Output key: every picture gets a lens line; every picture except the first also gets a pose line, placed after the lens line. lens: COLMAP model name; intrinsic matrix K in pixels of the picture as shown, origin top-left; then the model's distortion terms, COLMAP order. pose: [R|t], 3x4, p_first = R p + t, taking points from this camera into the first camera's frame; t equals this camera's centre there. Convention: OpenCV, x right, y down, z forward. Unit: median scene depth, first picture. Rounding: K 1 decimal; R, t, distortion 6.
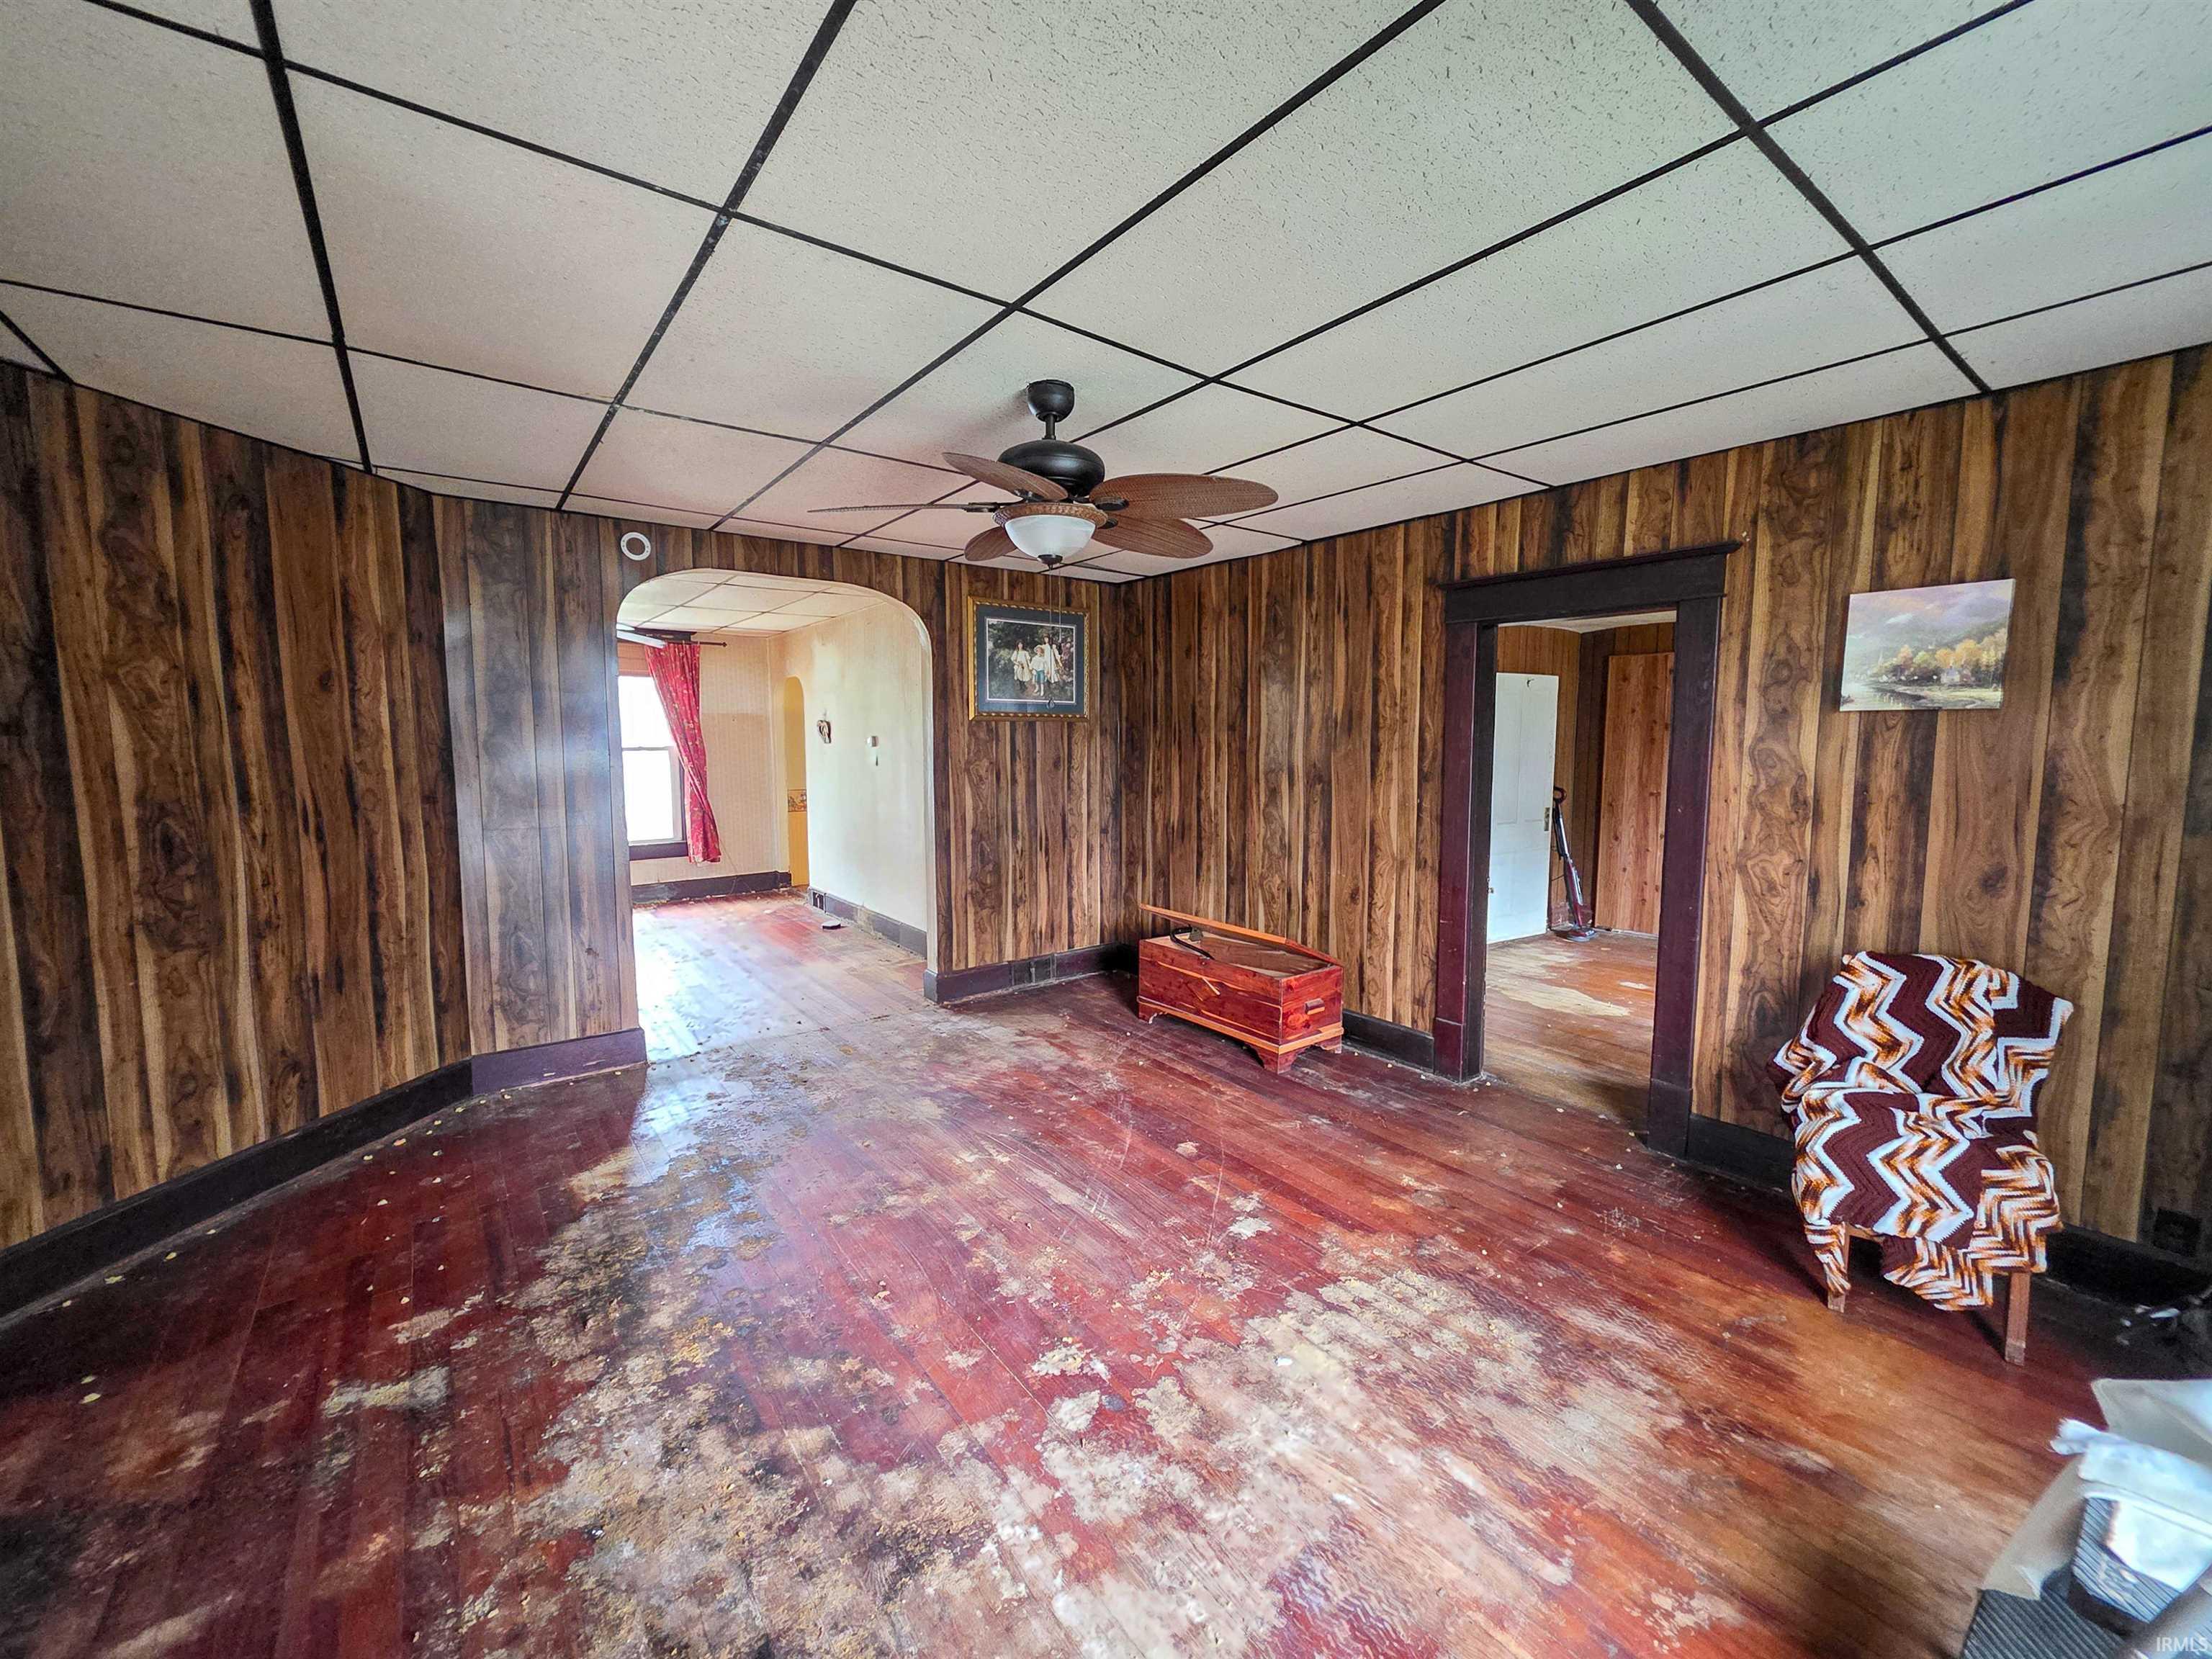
lens RADIAL K [[891.5, 0, 1124.2], [0, 891.5, 814.4], [0, 0, 1]] dist [-0.000161, 0.000349]
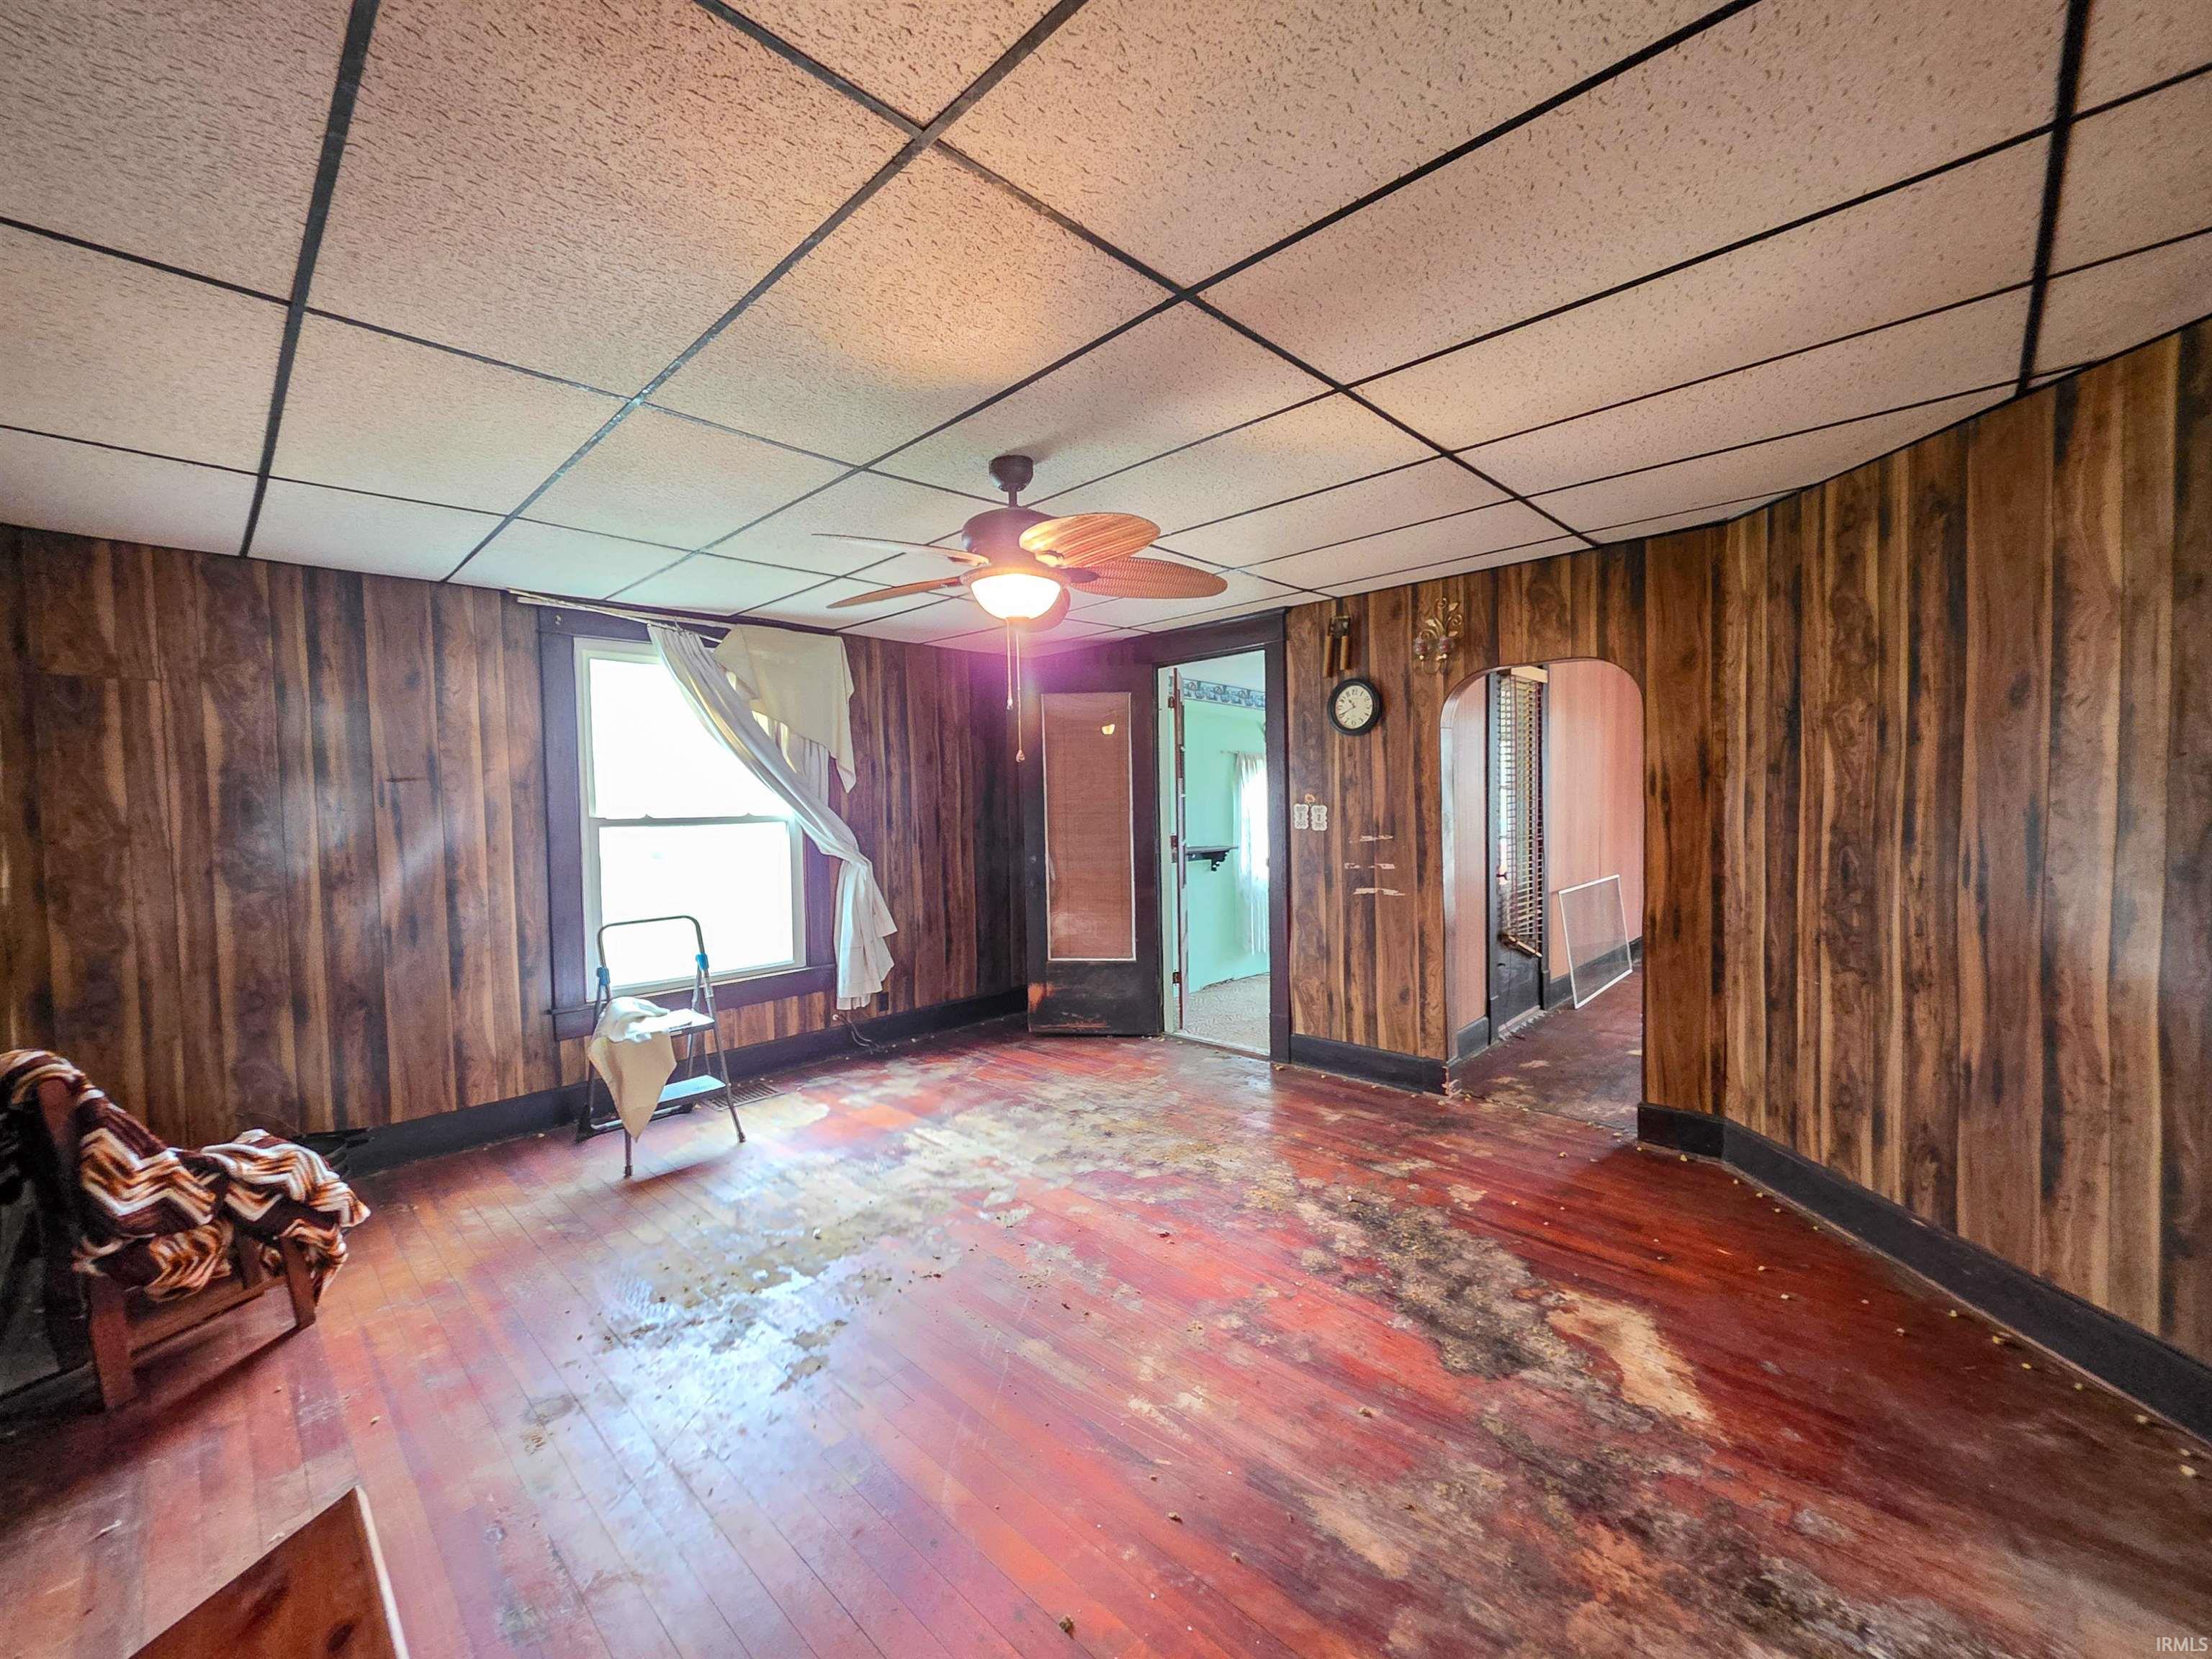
lens RADIAL K [[891.5, 0, 1117.0], [0, 891.5, 826.7], [0, 0, 1]] dist [-0.000161, 0.000349]
pose [[-0.989586, 0.025514, -0.141665, -0.041007], [0.008311, 0.992652, 0.120722, -0.153284], [0.143704, 0.118288, -0.982526, 1.872022]]
